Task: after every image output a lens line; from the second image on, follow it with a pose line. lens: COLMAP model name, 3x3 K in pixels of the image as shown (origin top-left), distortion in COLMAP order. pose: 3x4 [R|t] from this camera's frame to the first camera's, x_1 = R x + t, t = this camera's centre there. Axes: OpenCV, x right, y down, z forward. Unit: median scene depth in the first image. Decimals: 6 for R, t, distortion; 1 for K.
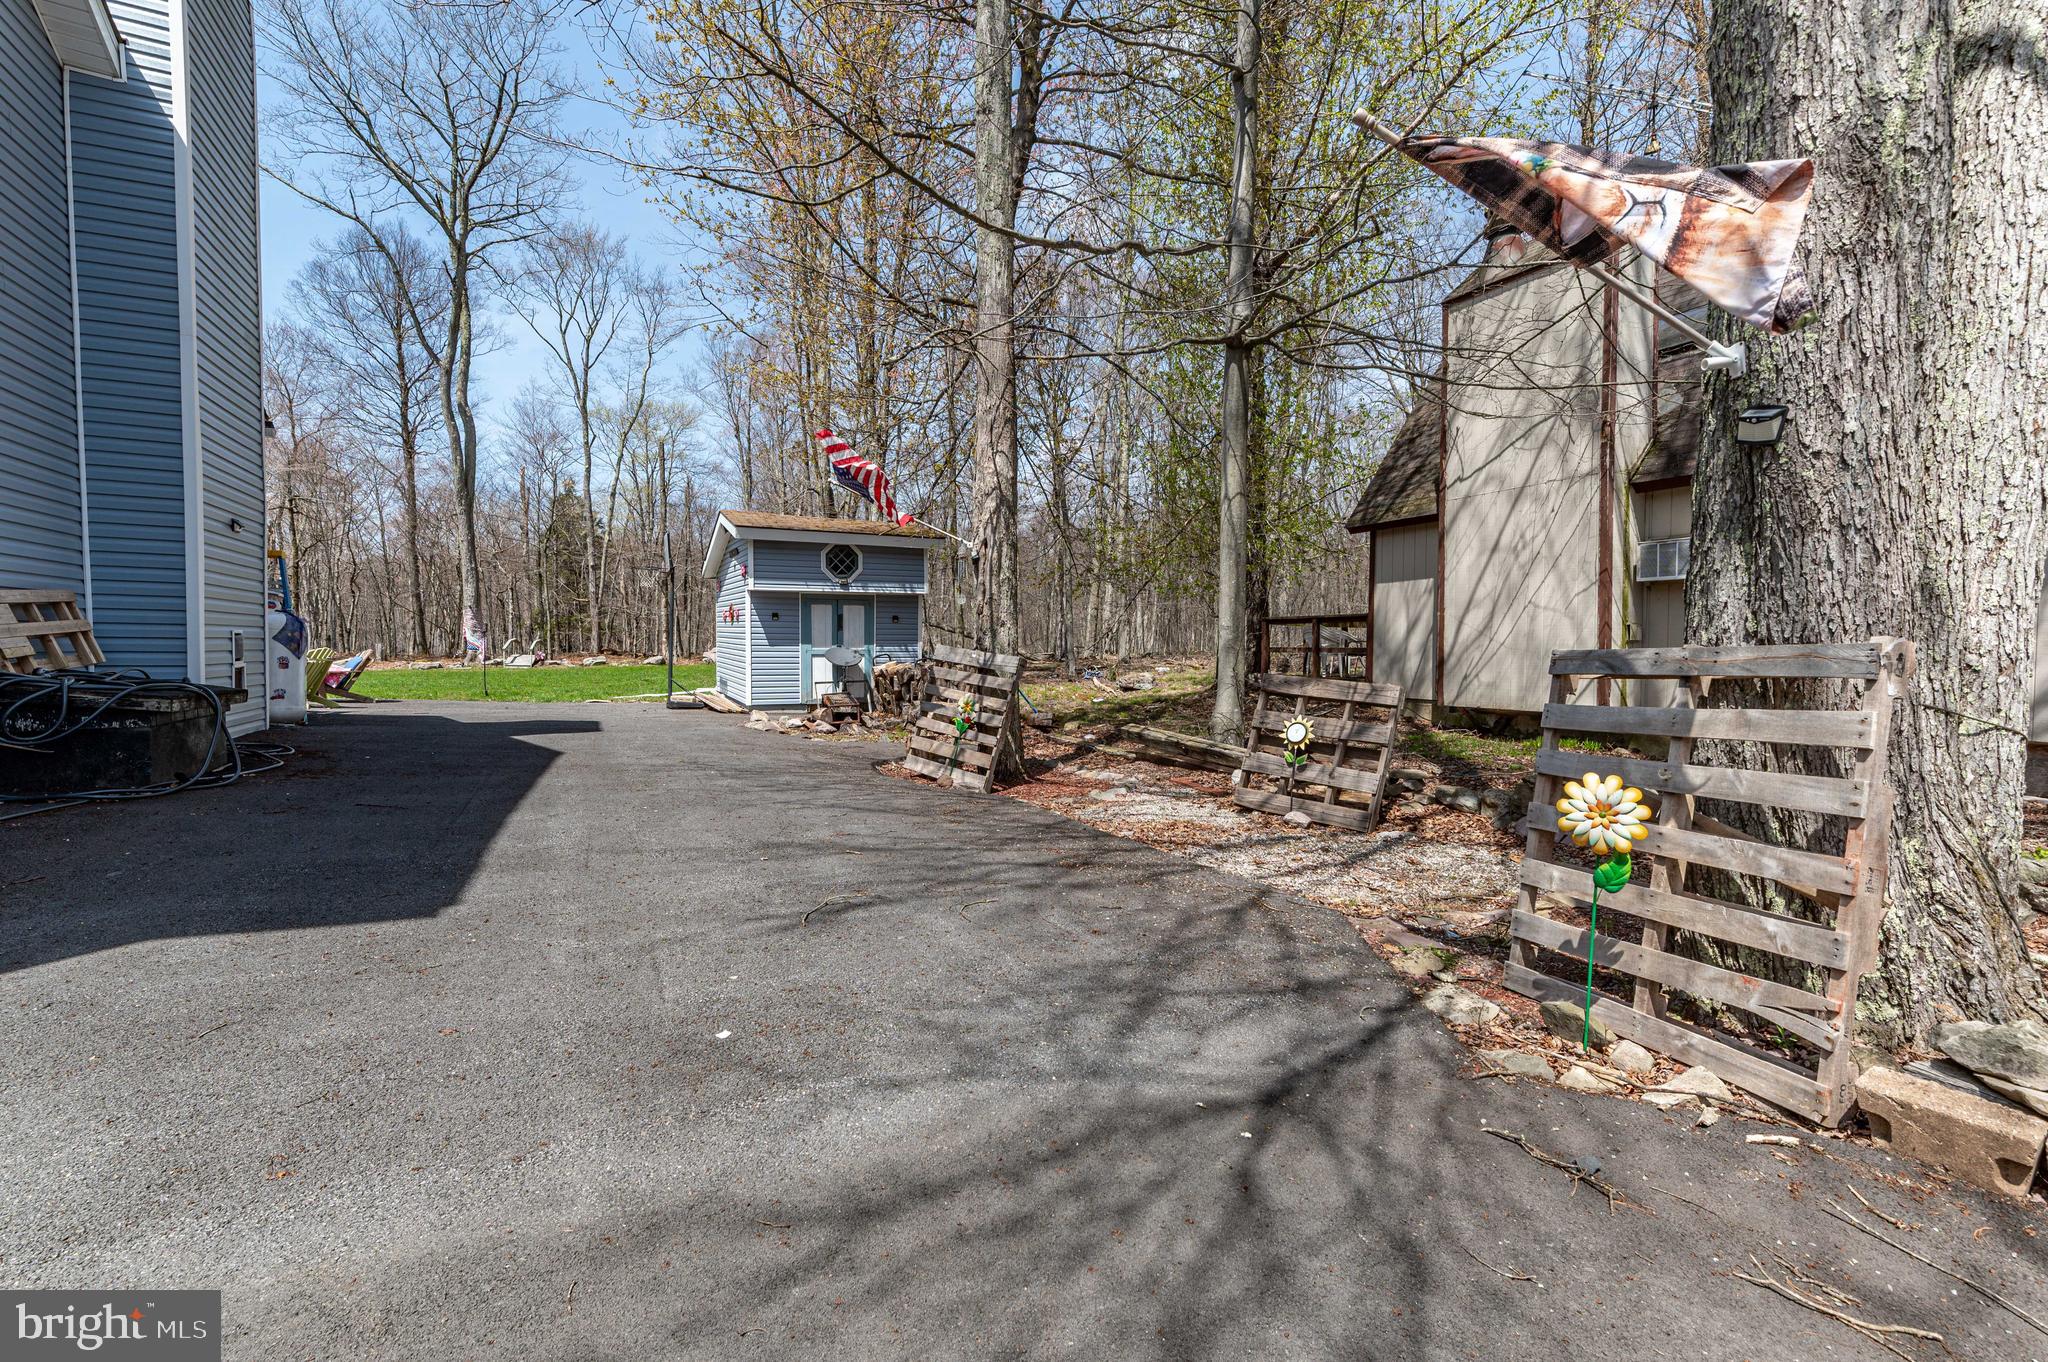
lens RADIAL K [[877.3, 0, 1043.5], [0, 877.3, 677.7], [0, 0, 1]] dist [0.010890, -0.005162]
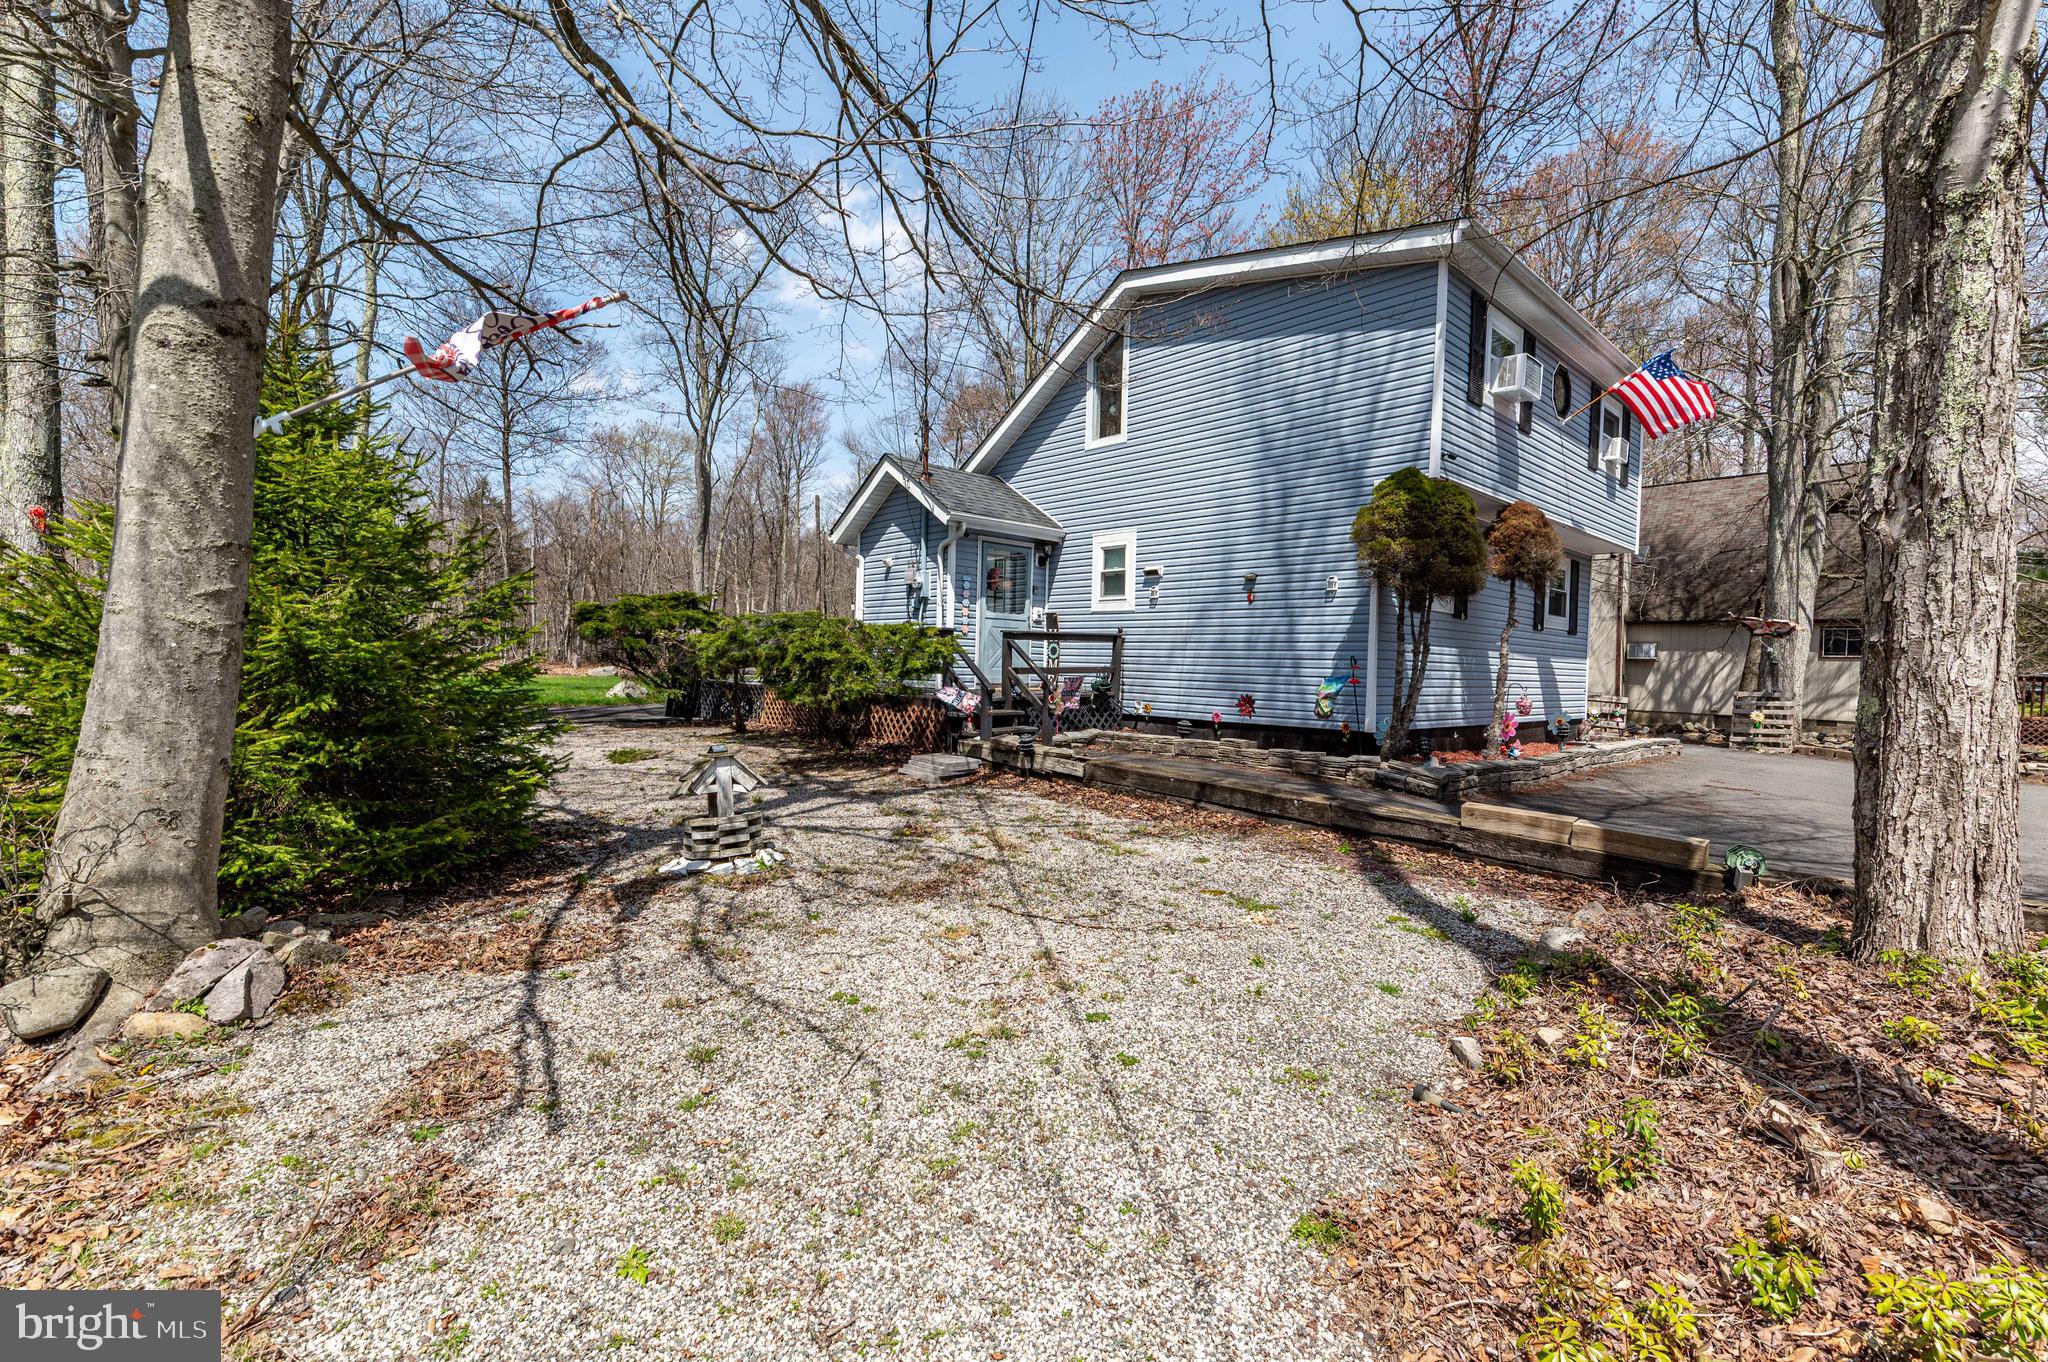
lens RADIAL K [[877.3, 0, 1043.5], [0, 877.3, 677.7], [0, 0, 1]] dist [0.010890, -0.005162]
pose [[0.964879, 0.018613, 0.262033, -1.102405], [-0.016389, 0.999809, -0.010671, 0.002775], [-0.262182, 0.006002, 0.965000, -0.703761]]
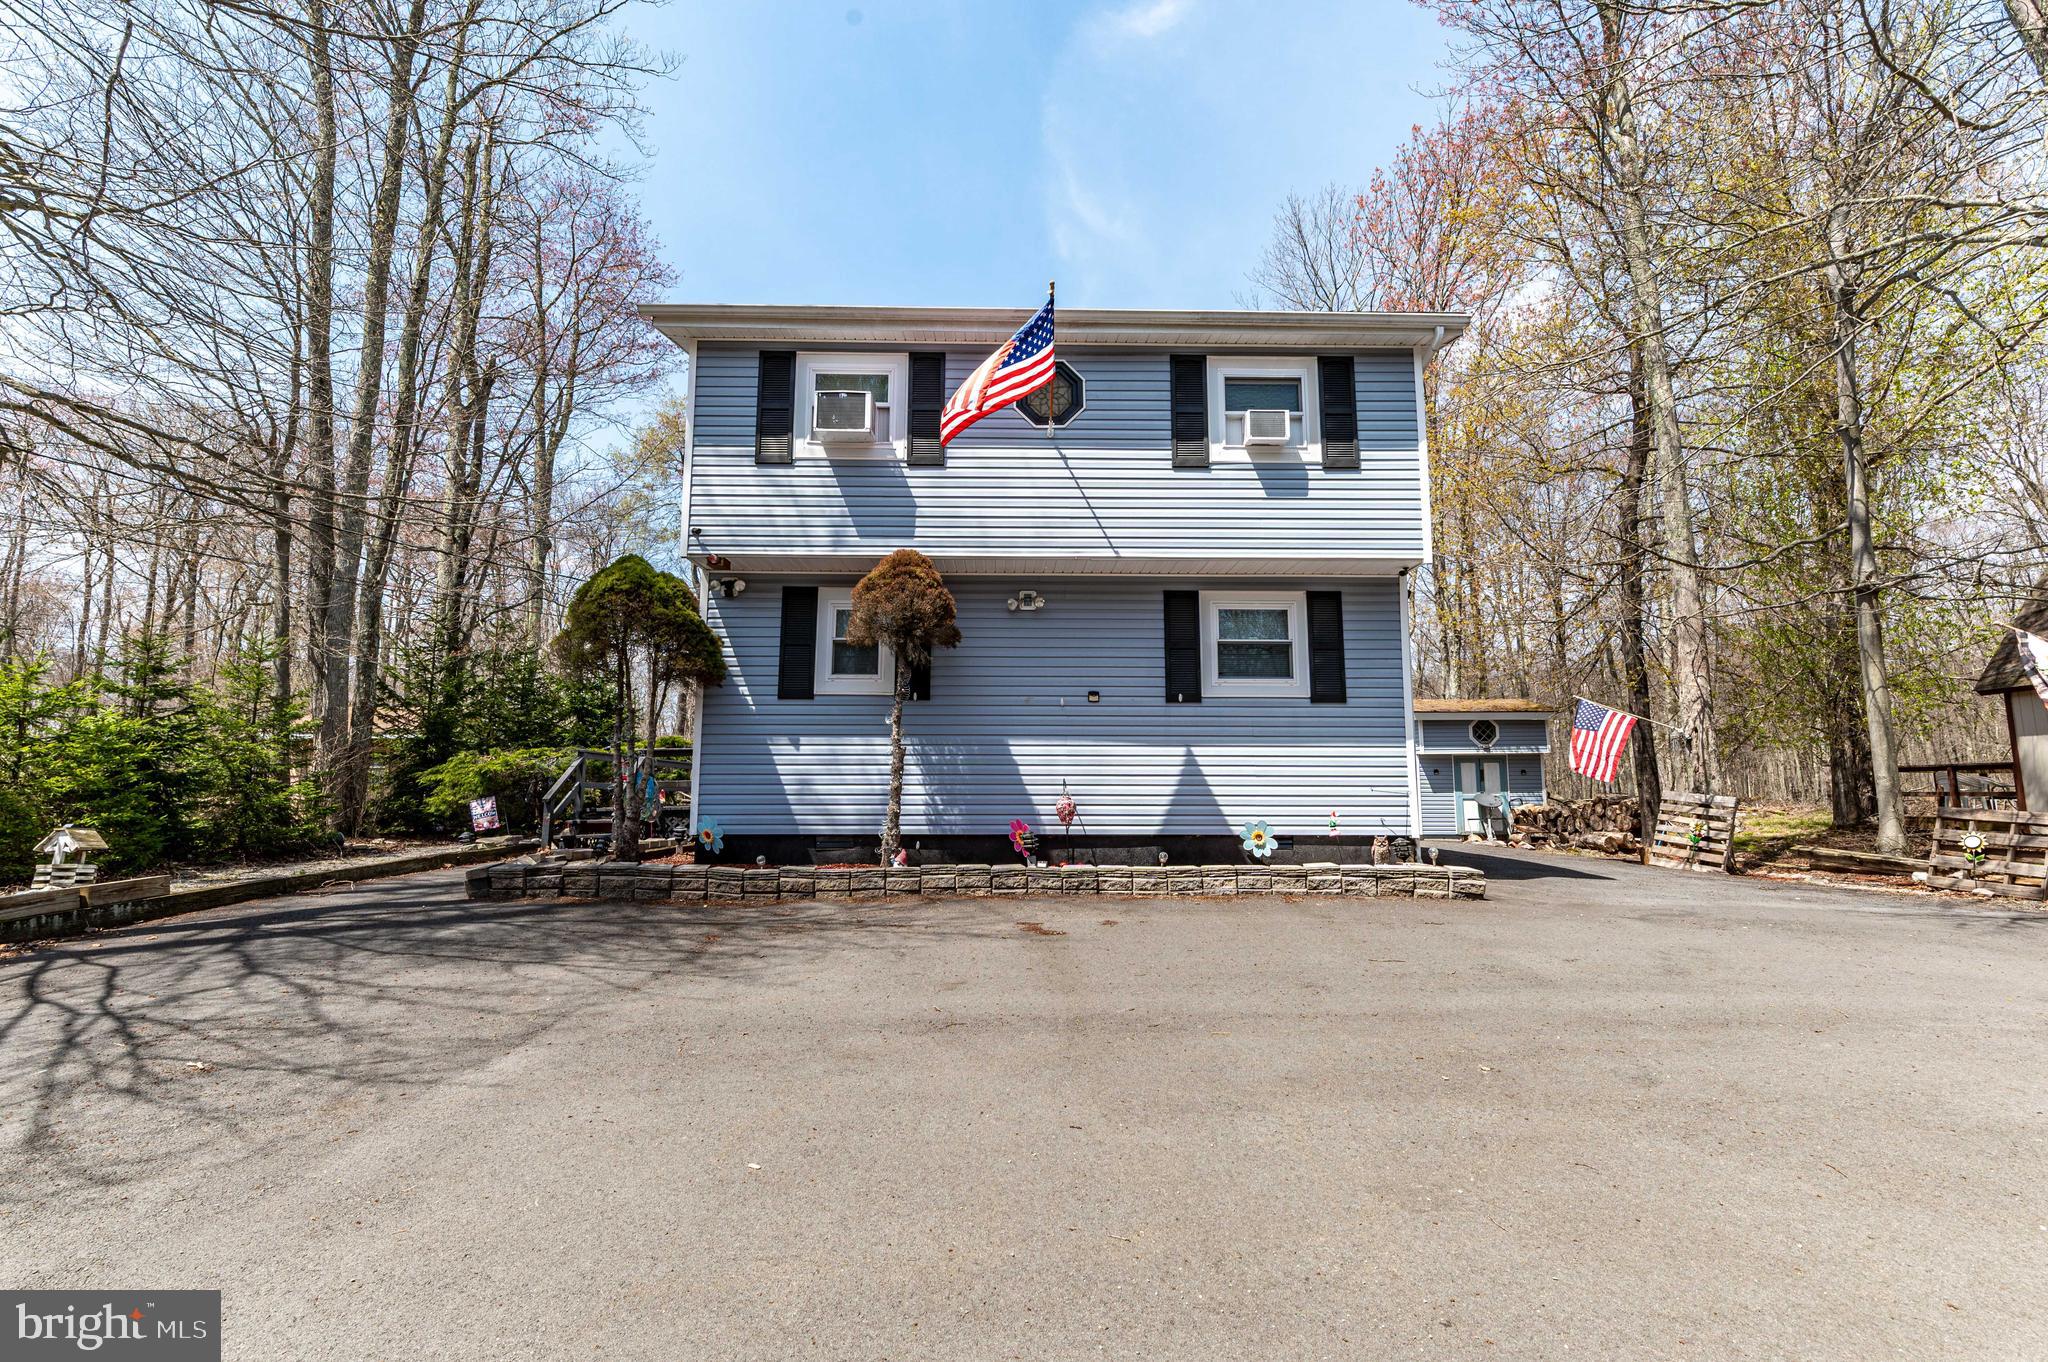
lens RADIAL K [[891.1, 0, 1032.6], [0, 891.1, 676.1], [0, 0, 1]] dist [0.002826, 0.000456]
pose [[0.891779, -0.064517, -0.447848, -0.226358], [-0.011771, 0.986139, -0.165503, 0.023589], [0.452318, 0.152864, 0.878659, -0.583122]]
